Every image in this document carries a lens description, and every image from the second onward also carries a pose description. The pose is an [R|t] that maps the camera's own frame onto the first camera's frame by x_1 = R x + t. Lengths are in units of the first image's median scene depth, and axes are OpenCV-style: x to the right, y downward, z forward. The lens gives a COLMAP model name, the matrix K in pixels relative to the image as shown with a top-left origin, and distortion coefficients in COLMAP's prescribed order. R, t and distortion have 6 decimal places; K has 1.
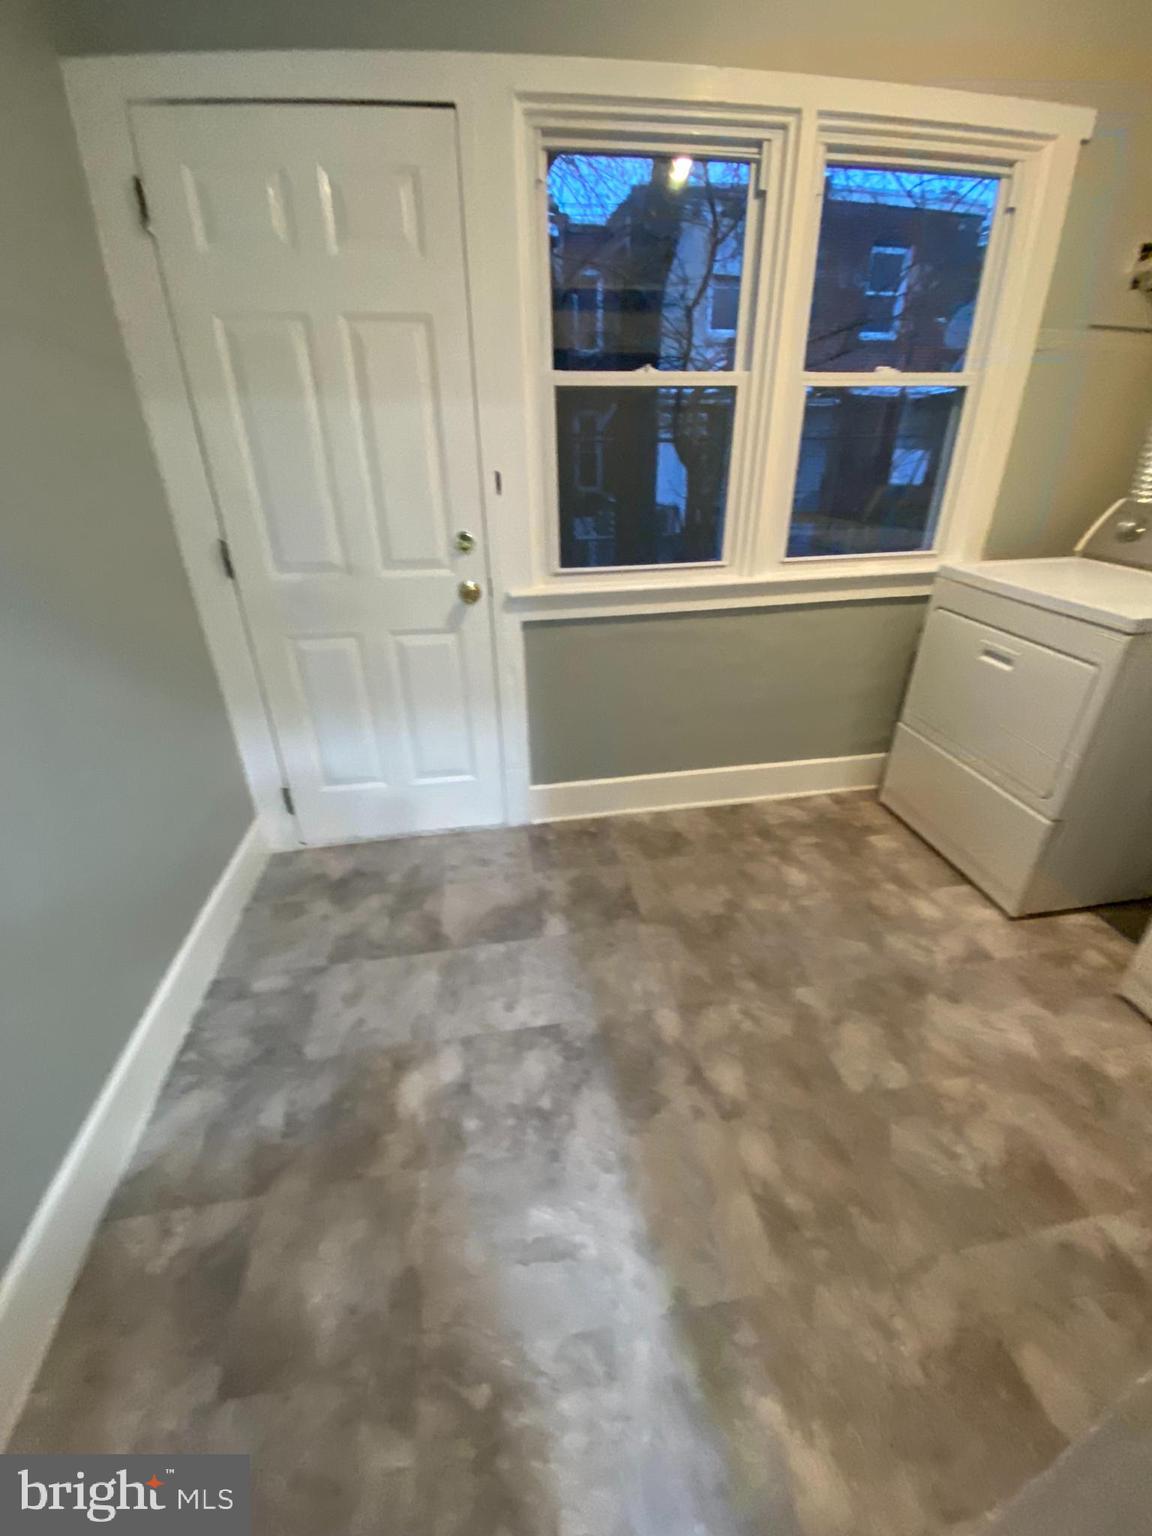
lens RADIAL K [[626.0, 0, 569.0], [0, 626.0, 775.7], [0, 0, 1]] dist [0.014886, -0.017308]
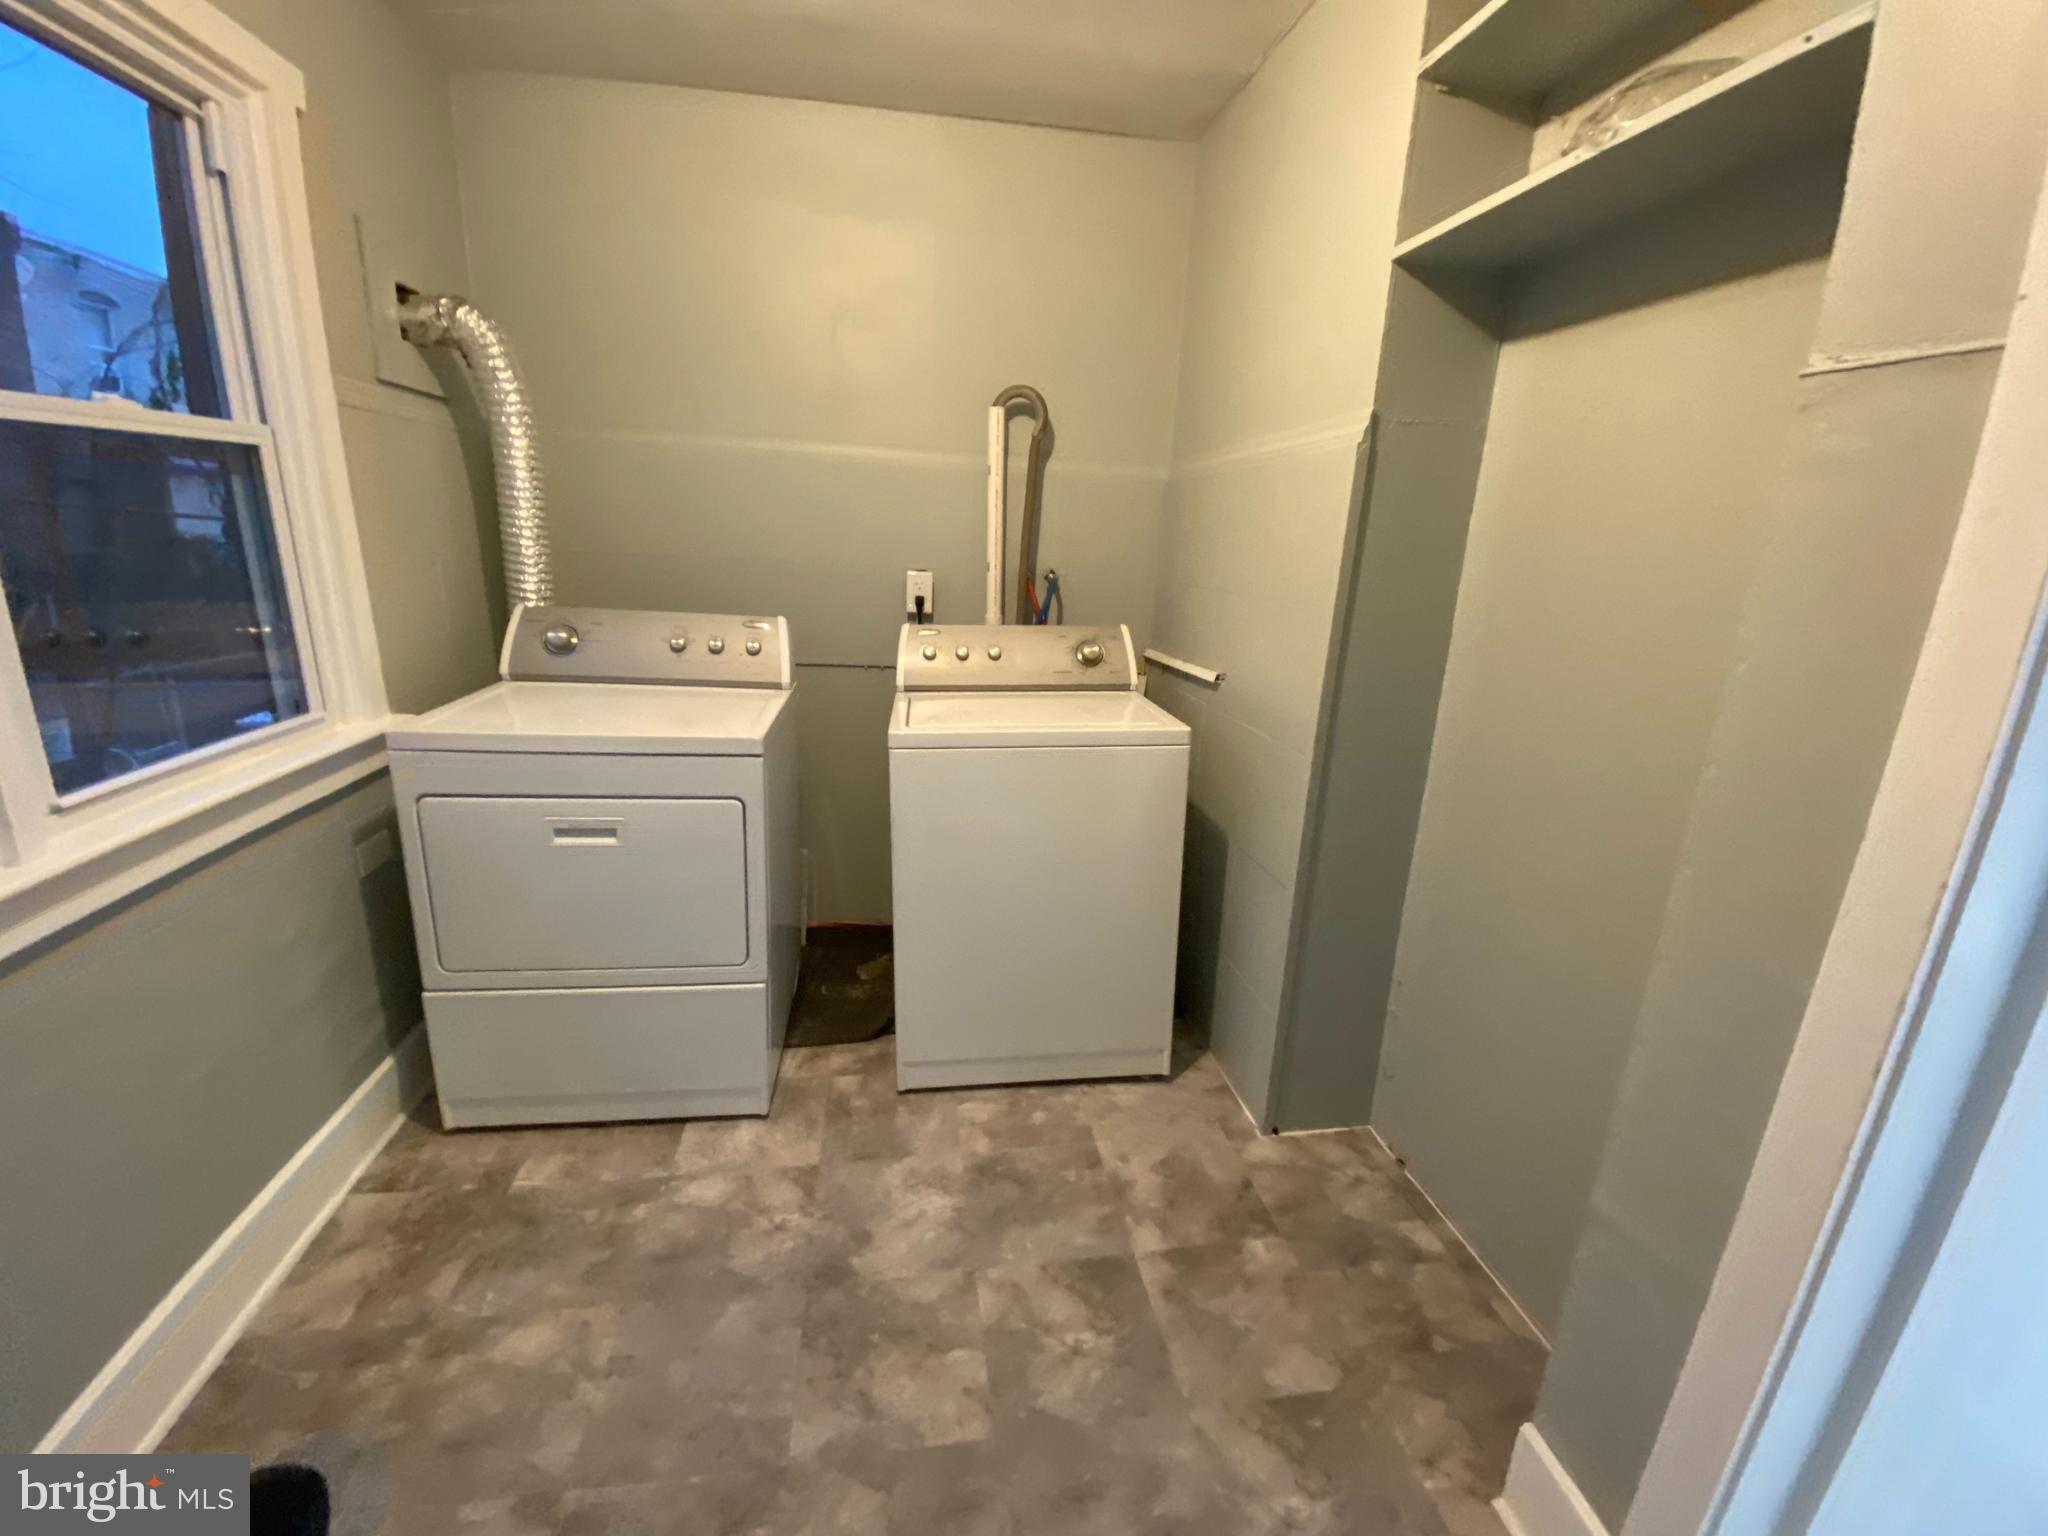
lens RADIAL K [[834.7, 0, 1022.0], [0, 834.7, 762.3], [0, 0, 1]] dist [0.014886, -0.017308]
pose [[-0.014331, -0.239676, 0.970747, -0.189366], [0.422607, 0.878420, 0.223119, -0.243004], [-0.906200, 0.413442, 0.088700, 0.425607]]
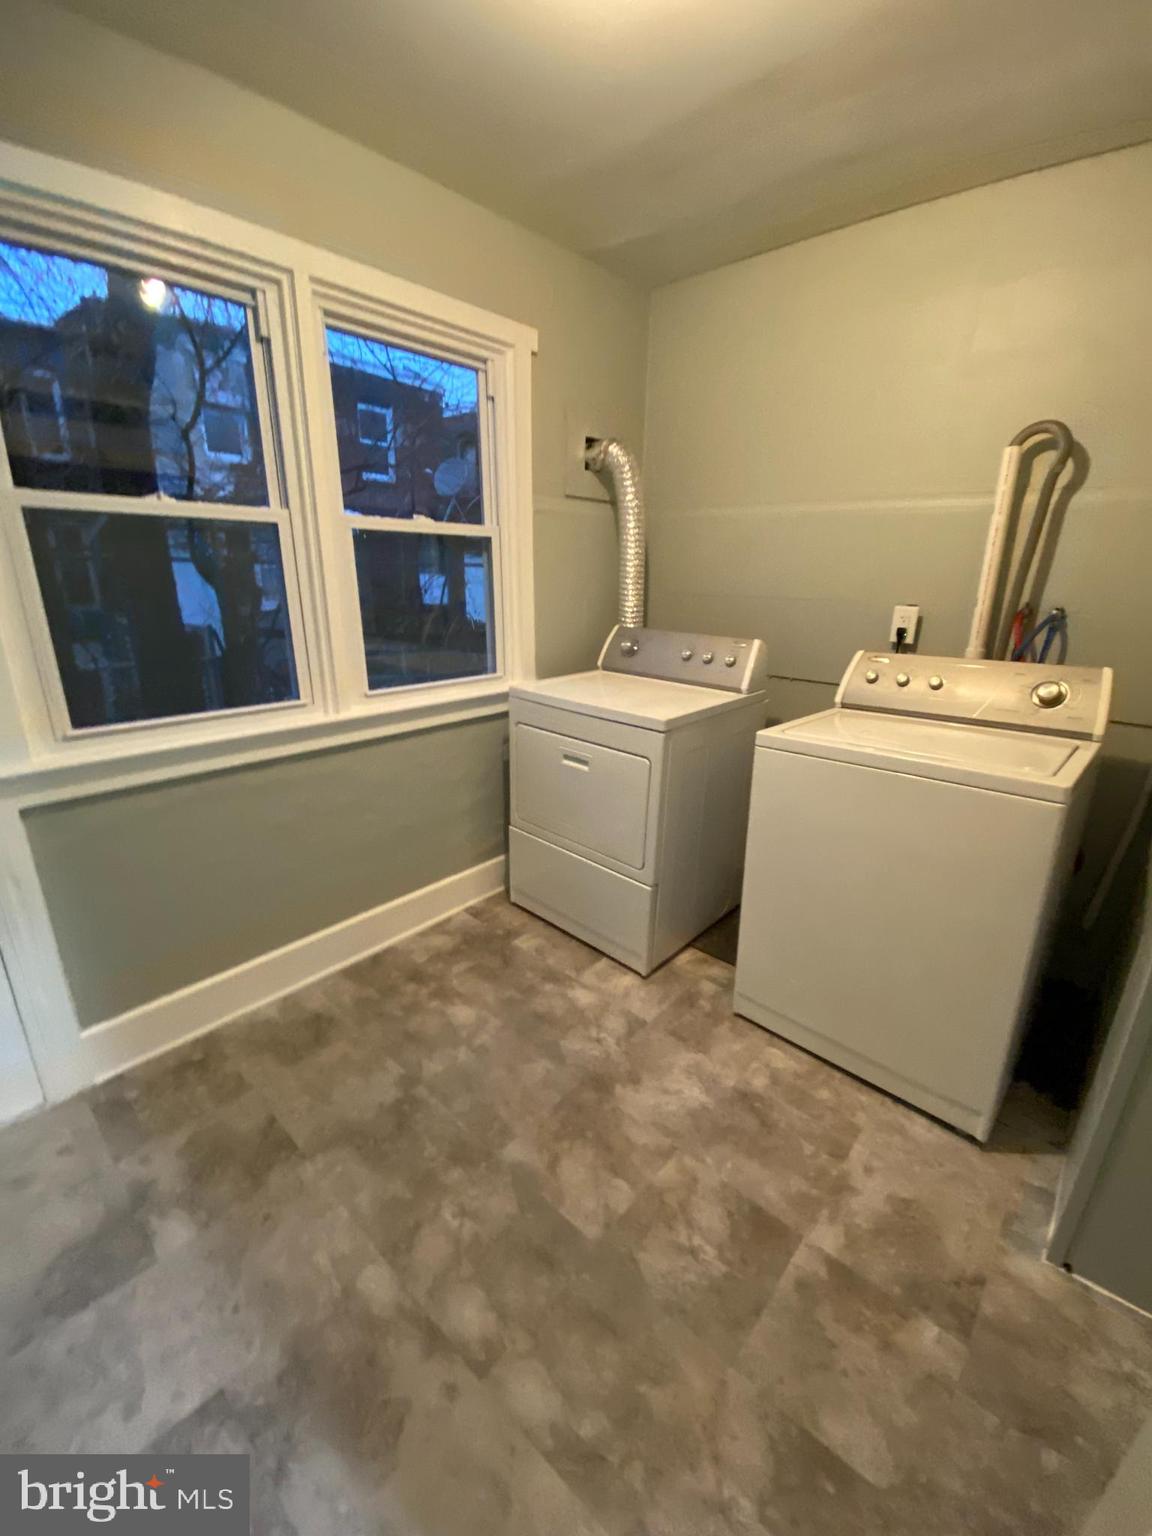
lens RADIAL K [[626.0, 0, 585.6], [0, 626.0, 767.4], [0, 0, 1]] dist [0.014886, -0.017308]
pose [[0.770749, -0.164932, 0.615421, -0.011209], [0.267300, 0.960504, -0.077350, -0.075586], [-0.578357, 0.224120, 0.784394, 0.086434]]
